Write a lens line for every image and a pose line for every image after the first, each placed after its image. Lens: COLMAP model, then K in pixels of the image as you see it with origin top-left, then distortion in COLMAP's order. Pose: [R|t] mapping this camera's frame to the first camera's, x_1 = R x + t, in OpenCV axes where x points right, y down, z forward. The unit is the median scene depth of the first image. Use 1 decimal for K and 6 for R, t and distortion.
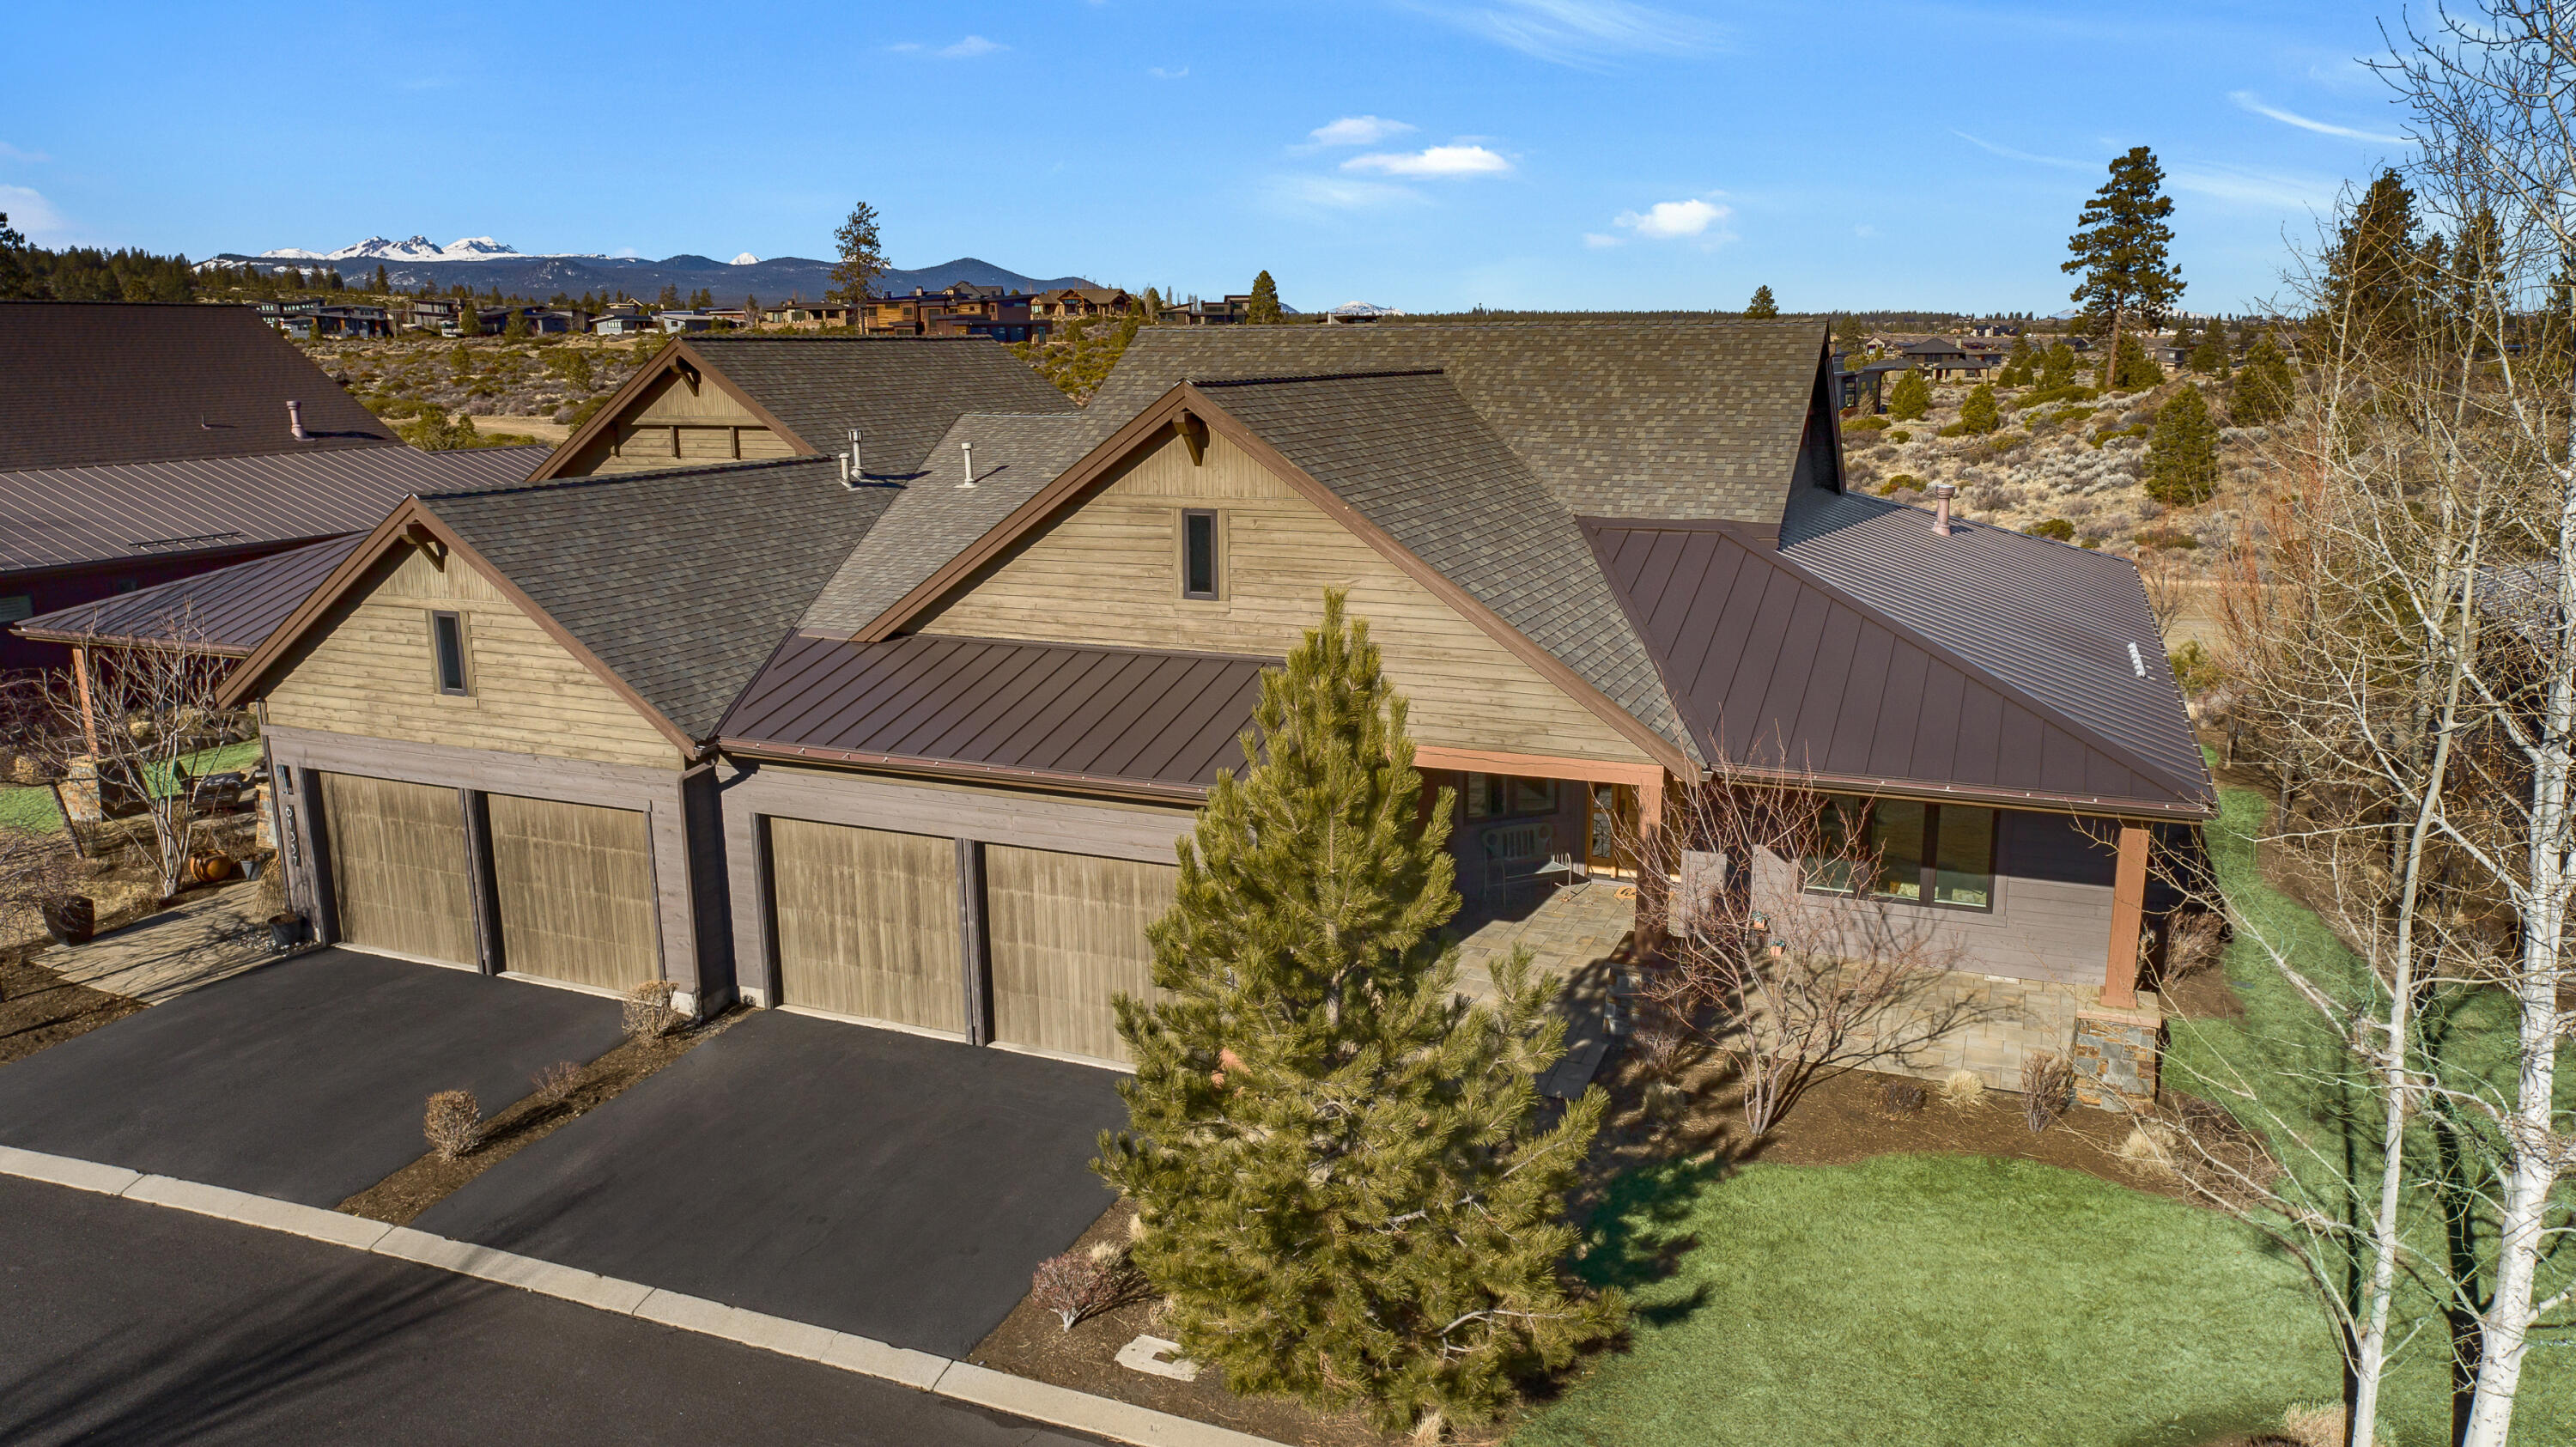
lens RADIAL K [[1677.2, 0, 1285.7], [0, 1677.2, 704.8], [0, 0, 1]] dist [-0.004008, 0.000540]
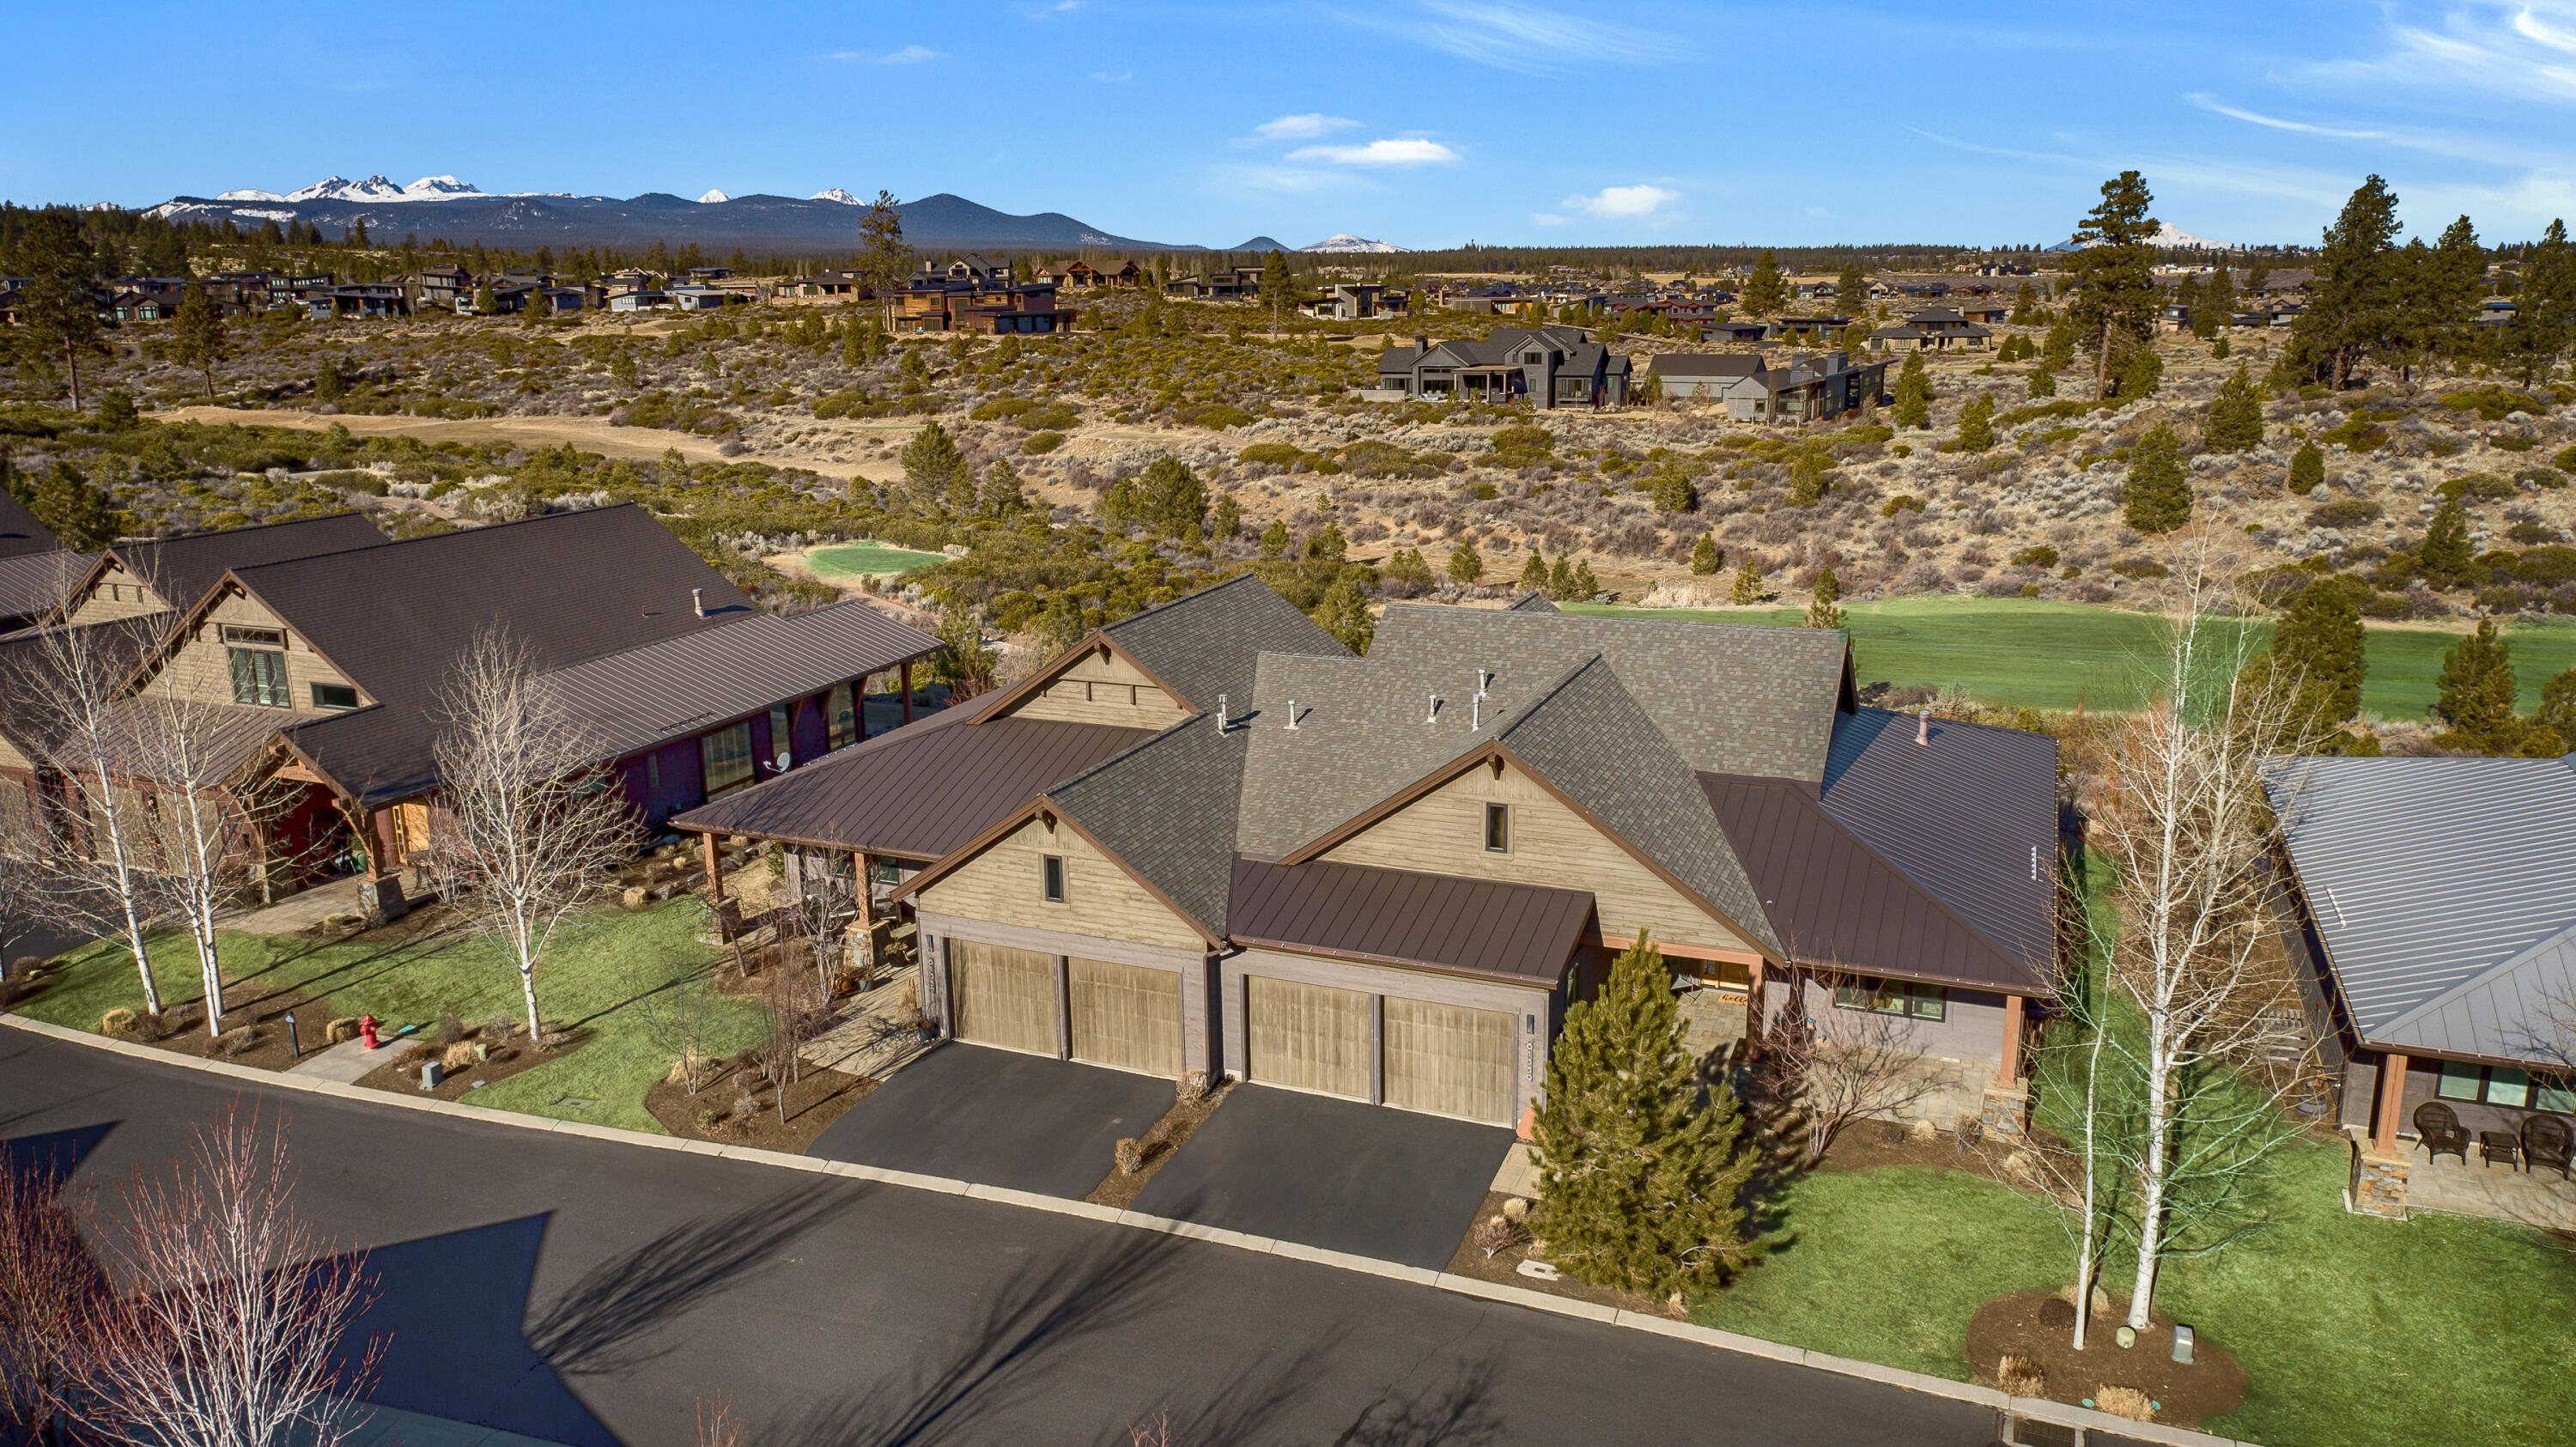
lens RADIAL K [[1679.0, 0, 1288.0], [0, 1679.0, 723.5], [0, 0, 1]] dist [-0.002208, 0.002717]
pose [[0.999978, -0.006587, 0.000932, -0.230820], [0.006550, 0.999342, 0.035664, -0.224120], [-0.001166, -0.035657, 0.999363, -0.648402]]
